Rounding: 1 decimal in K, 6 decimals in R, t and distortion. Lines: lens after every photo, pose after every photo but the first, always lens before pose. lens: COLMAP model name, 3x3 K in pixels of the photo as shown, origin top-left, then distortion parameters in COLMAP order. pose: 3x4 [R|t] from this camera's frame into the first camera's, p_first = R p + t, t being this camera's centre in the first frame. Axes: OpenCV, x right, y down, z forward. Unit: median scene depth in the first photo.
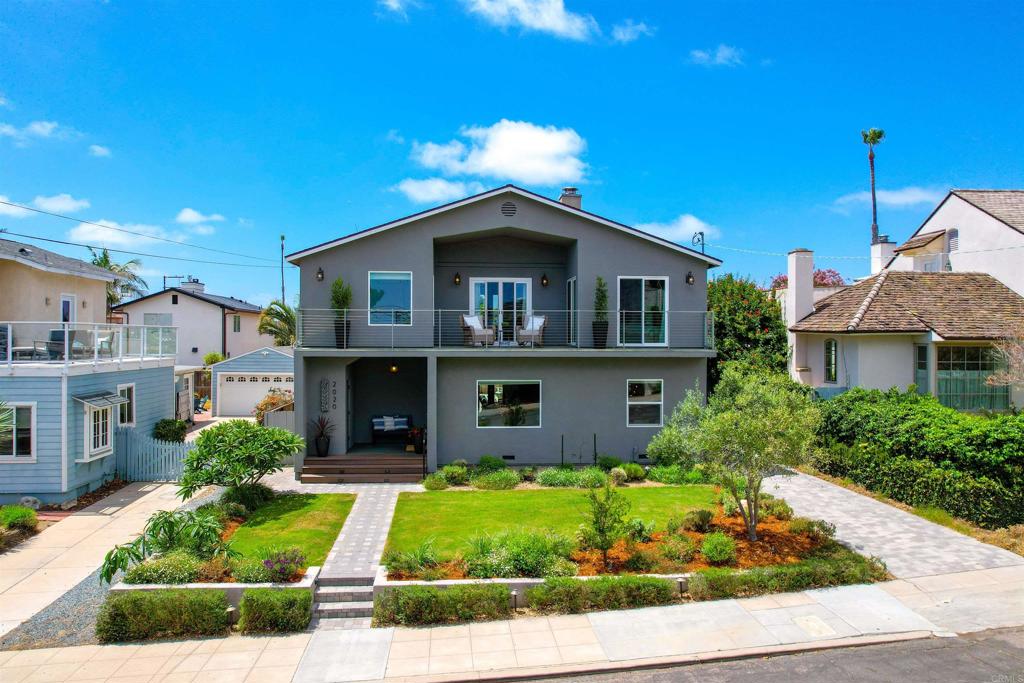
lens RADIAL K [[711.2, 0, 501.0], [0, 711.2, 339.9], [0, 0, 1]] dist [-0.072028, 0.061355]
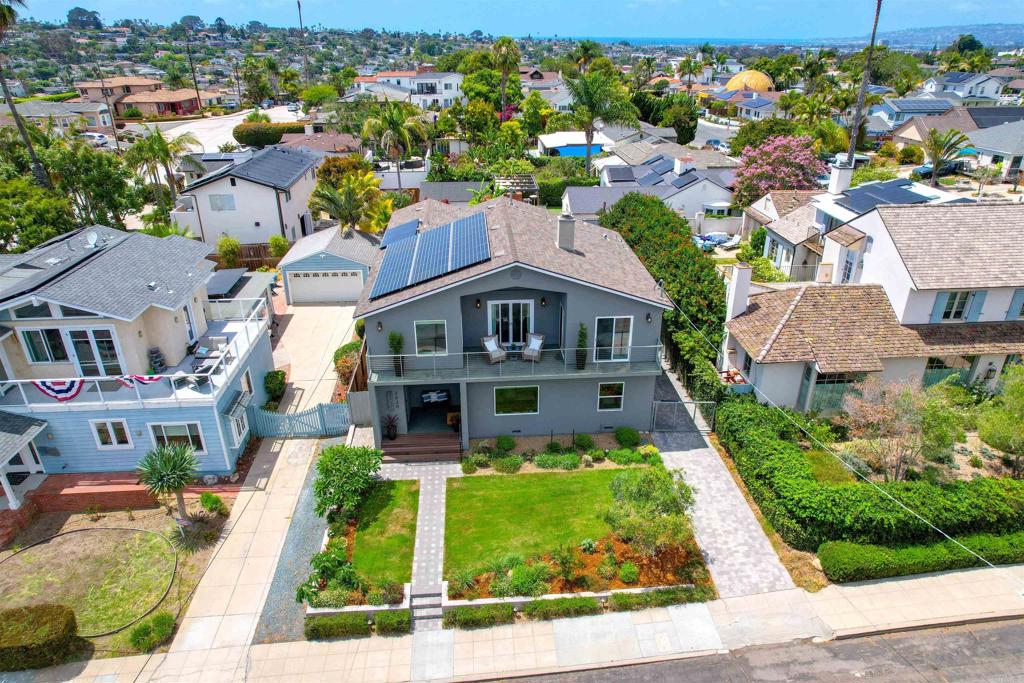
lens RADIAL K [[656.3, 0, 518.3], [0, 656.3, 340.2], [0, 0, 1]] dist [-0.076709, 0.069916]
pose [[0.999994, -0.001938, -0.002906, 0.020166], [0.002989, 0.905351, 0.424653, -0.638252], [0.001808, -0.424659, 0.905352, -0.175722]]
